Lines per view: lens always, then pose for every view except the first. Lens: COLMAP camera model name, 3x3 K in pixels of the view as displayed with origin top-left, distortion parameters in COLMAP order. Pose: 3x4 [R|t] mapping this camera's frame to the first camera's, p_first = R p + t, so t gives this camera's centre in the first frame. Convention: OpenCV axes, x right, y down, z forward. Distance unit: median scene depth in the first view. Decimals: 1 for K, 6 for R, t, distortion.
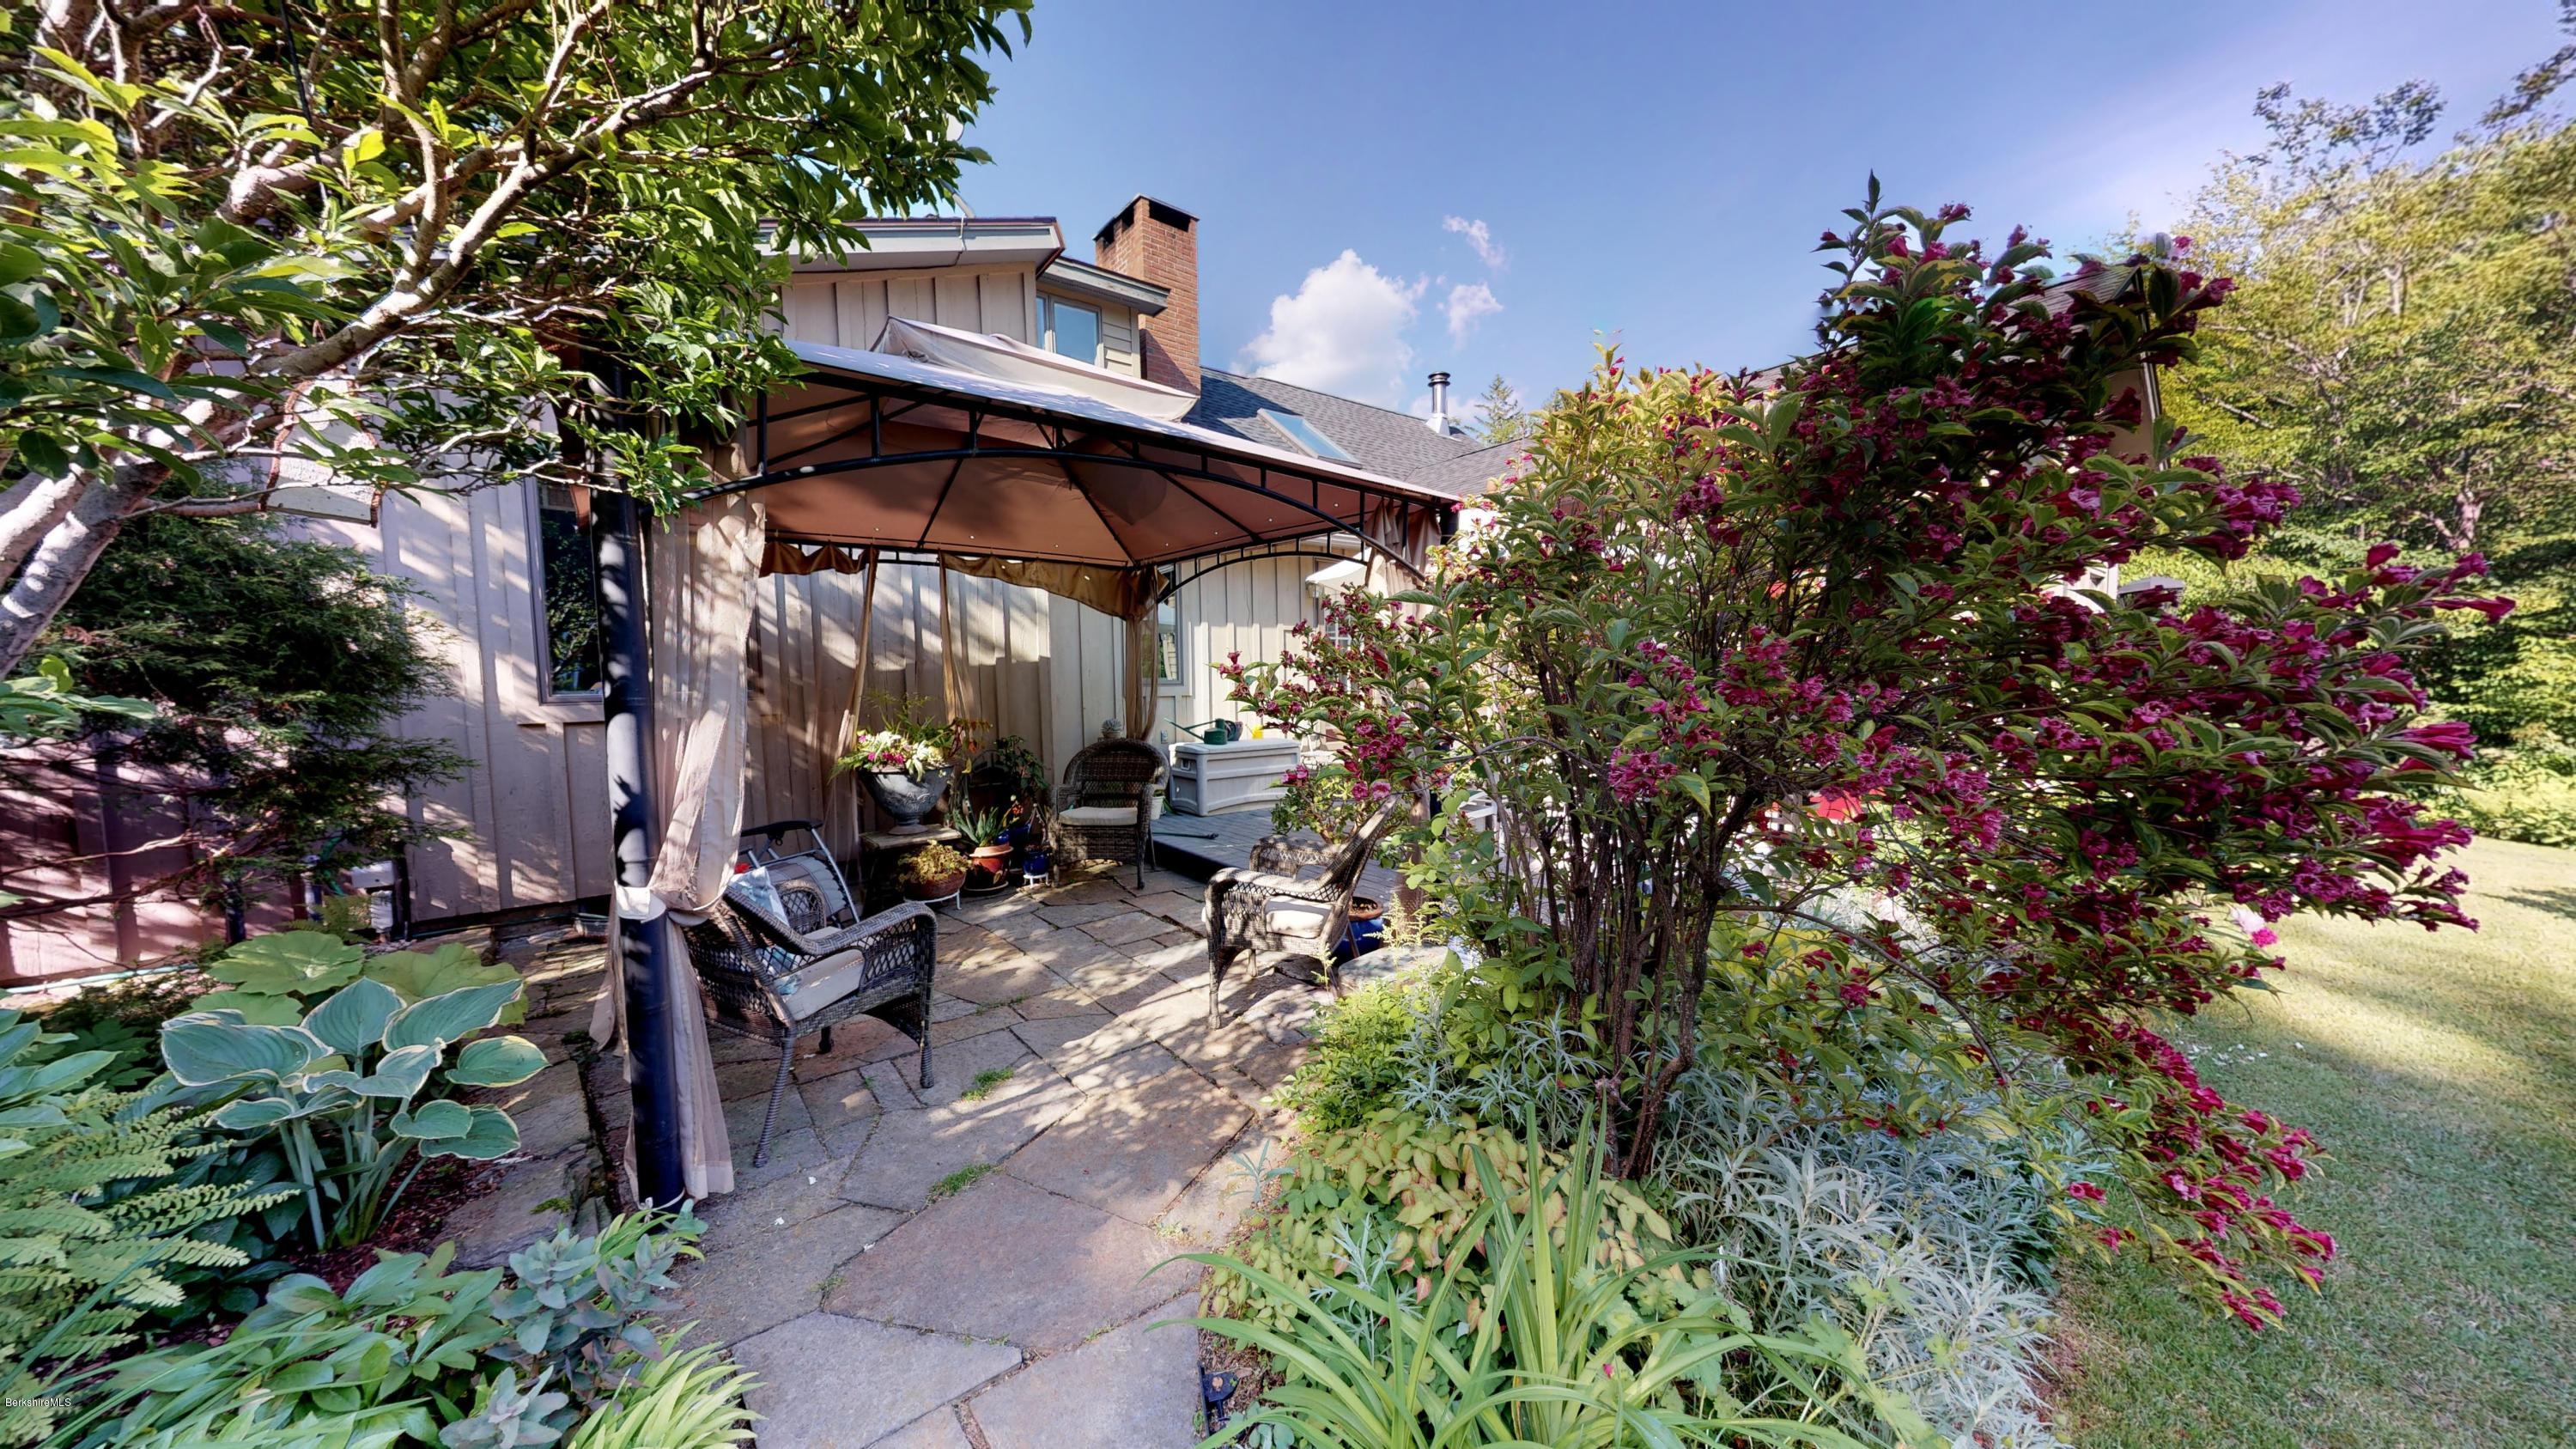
lens RADIAL K [[818.1, 0, 1288.0], [0, 818.1, 724.5], [0, 0, 1]] dist [0.002048, 0.000084]
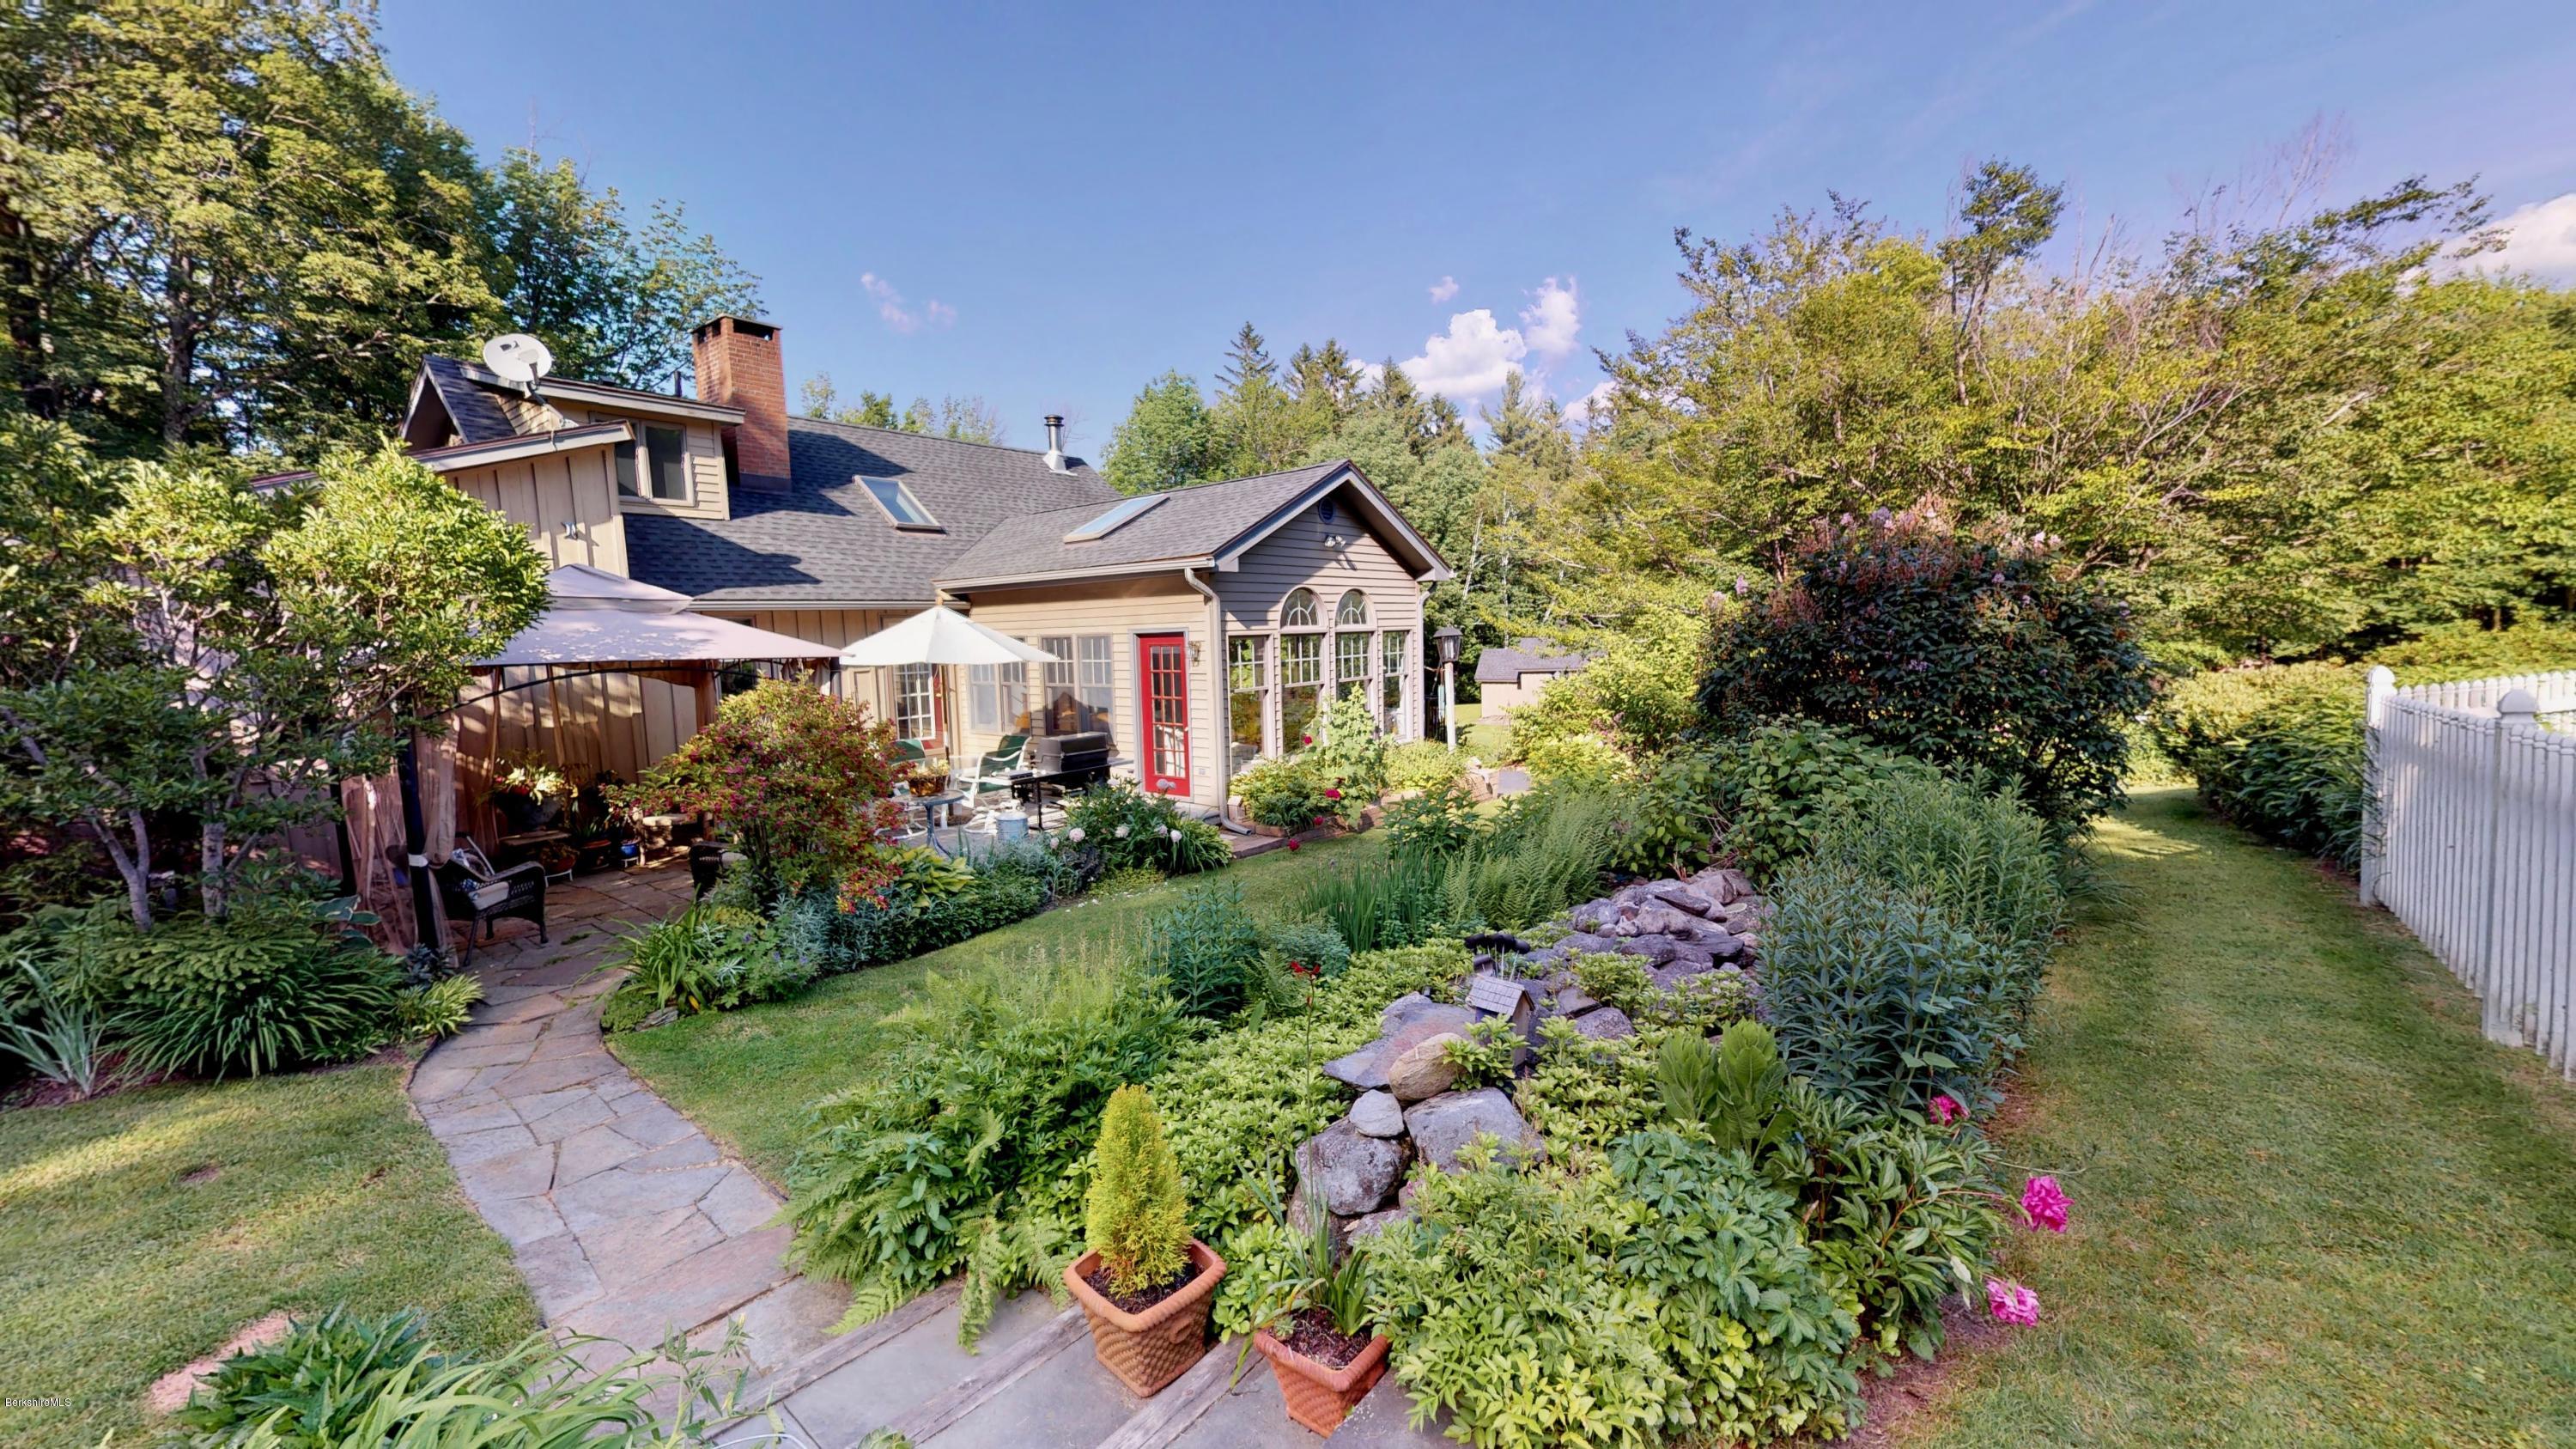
lens RADIAL K [[943.7, 0, 1288.8], [0, 943.7, 727.2], [0, 0, 1]] dist [0.000683, -0.000015]
pose [[0.971361, -0.038708, 0.234436, 0.280308], [0.030626, 0.998808, 0.038019, -0.057137], [-0.235628, -0.029750, 0.971388, -0.577853]]
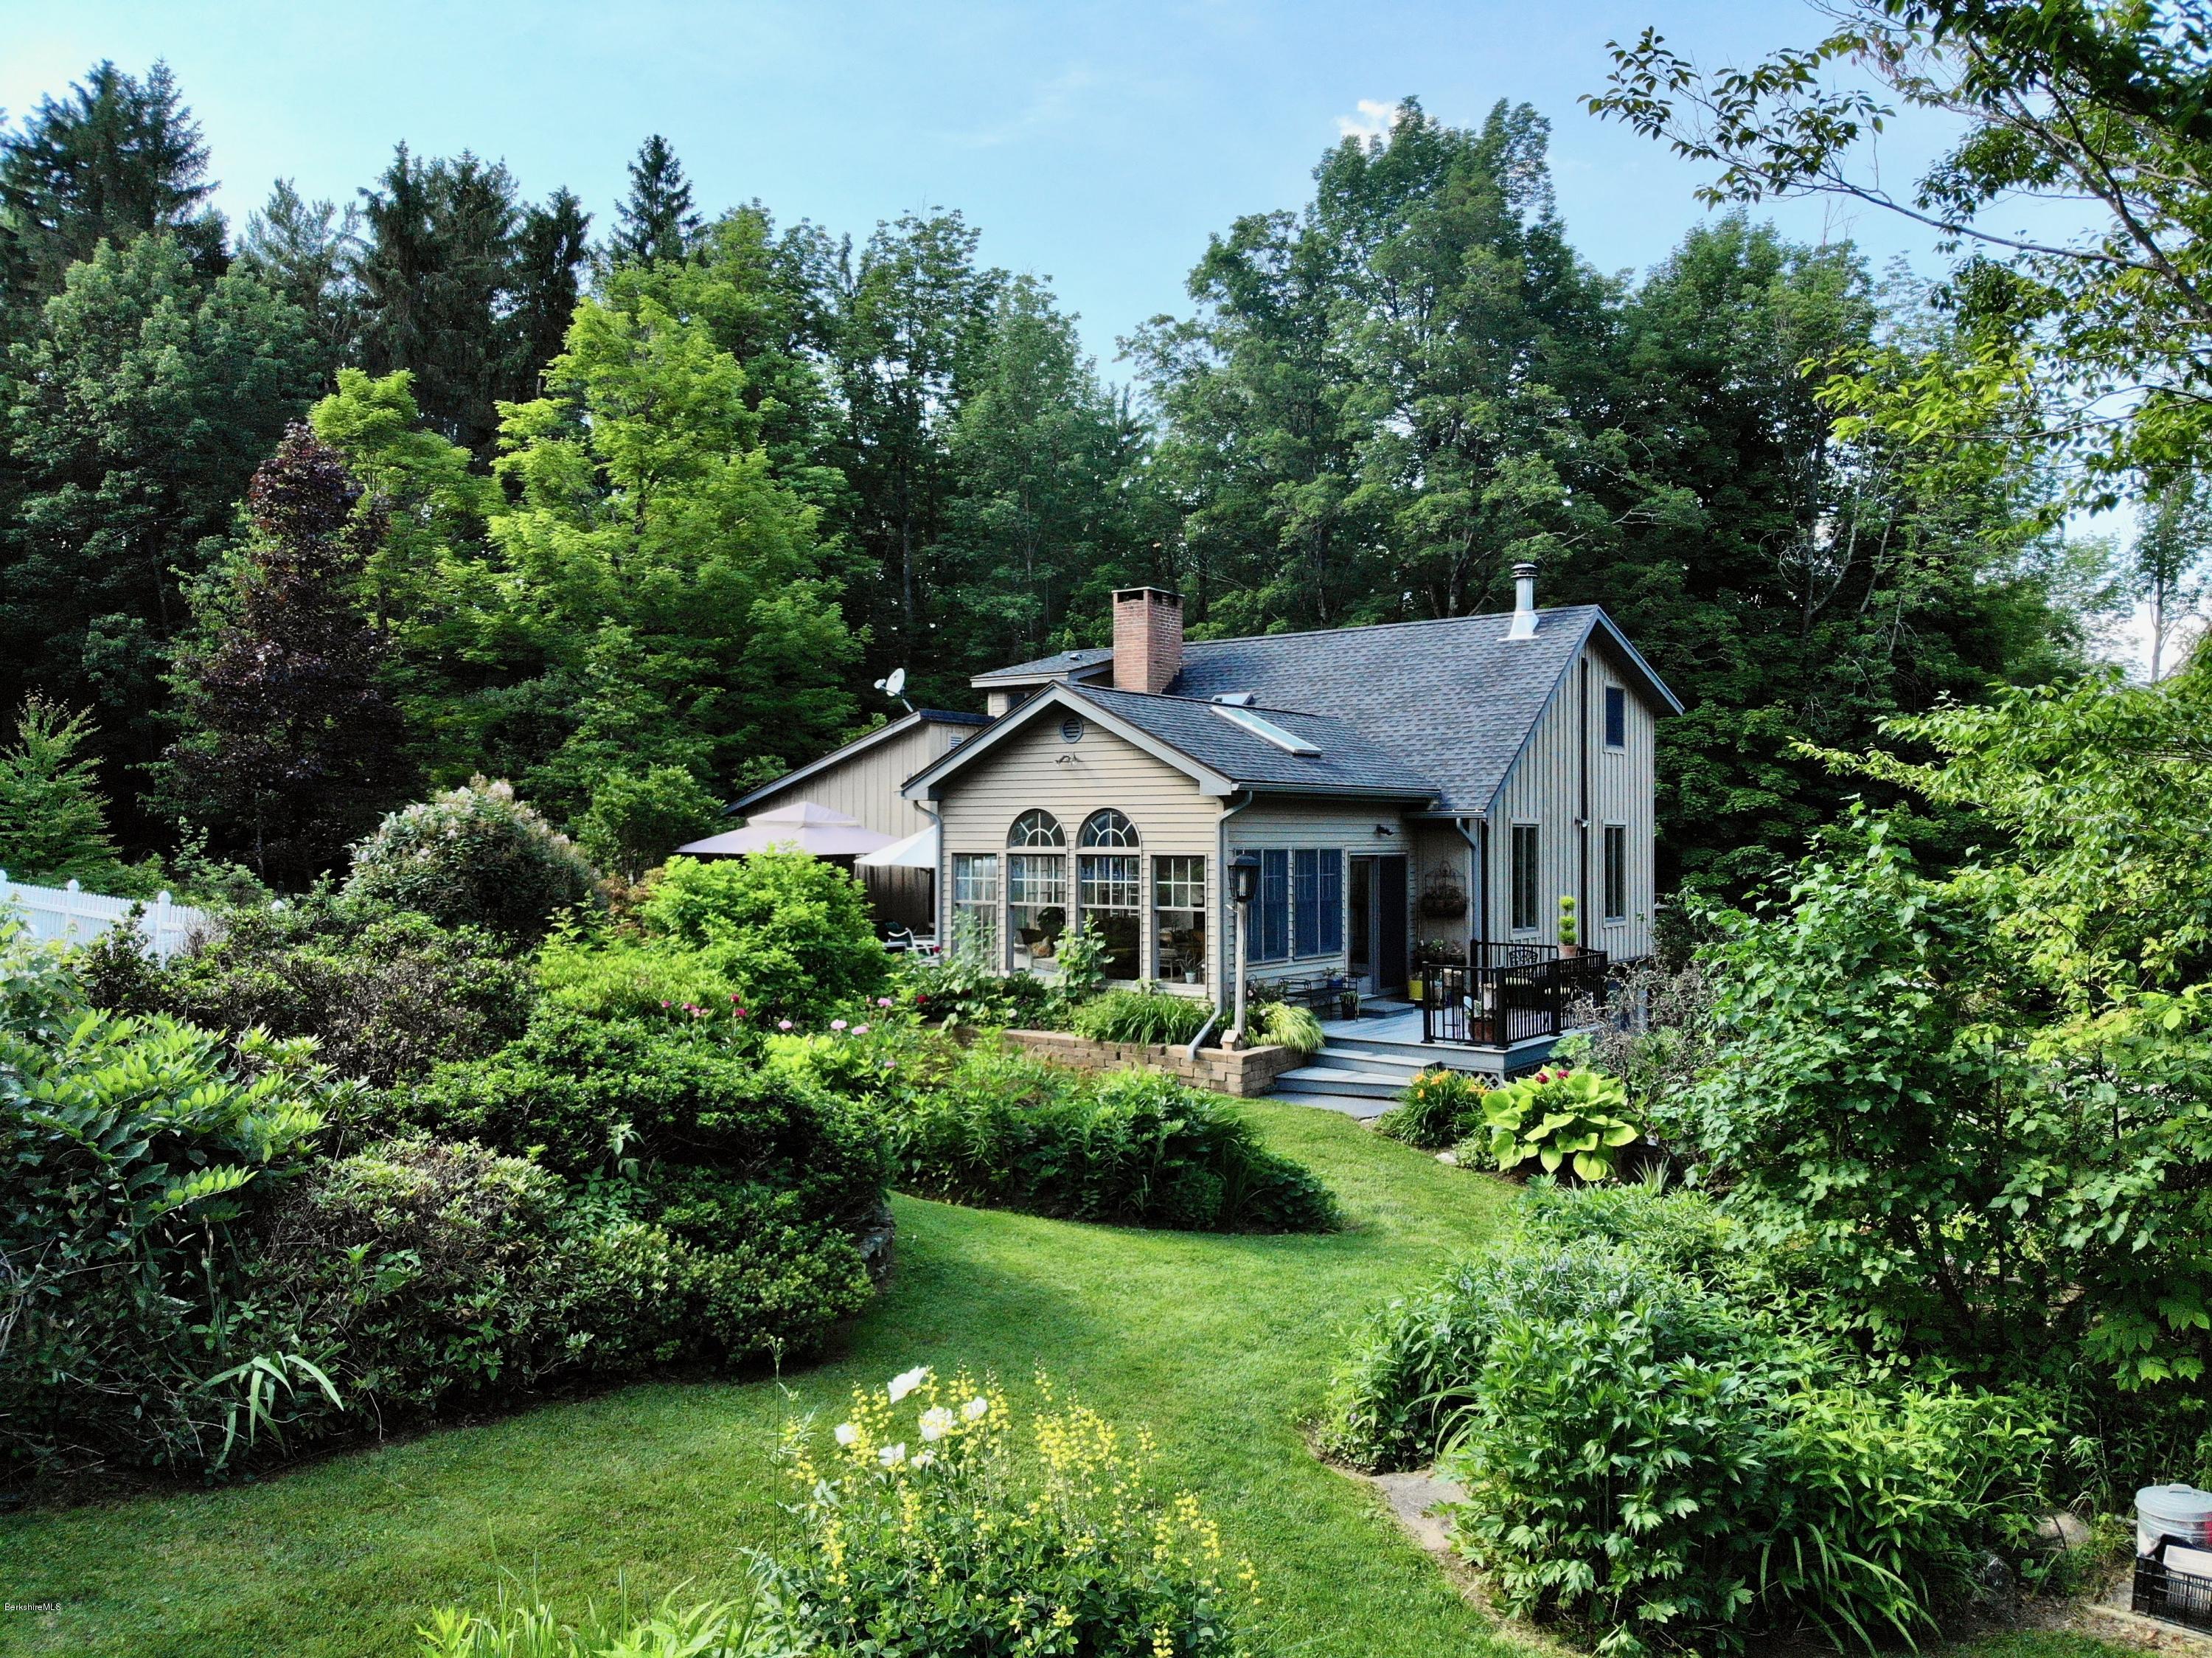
lens RADIAL K [[1634.3, 0, 1106.0], [0, 1634.3, 829.0], [0, 0, 1]] dist [0.163446, -0.322914]
pose [[0.272675, 0.009850, -0.962056, 2.809851], [-0.071716, 0.997374, -0.010115, -0.152583], [0.959430, 0.071753, 0.272665, 0.145967]]
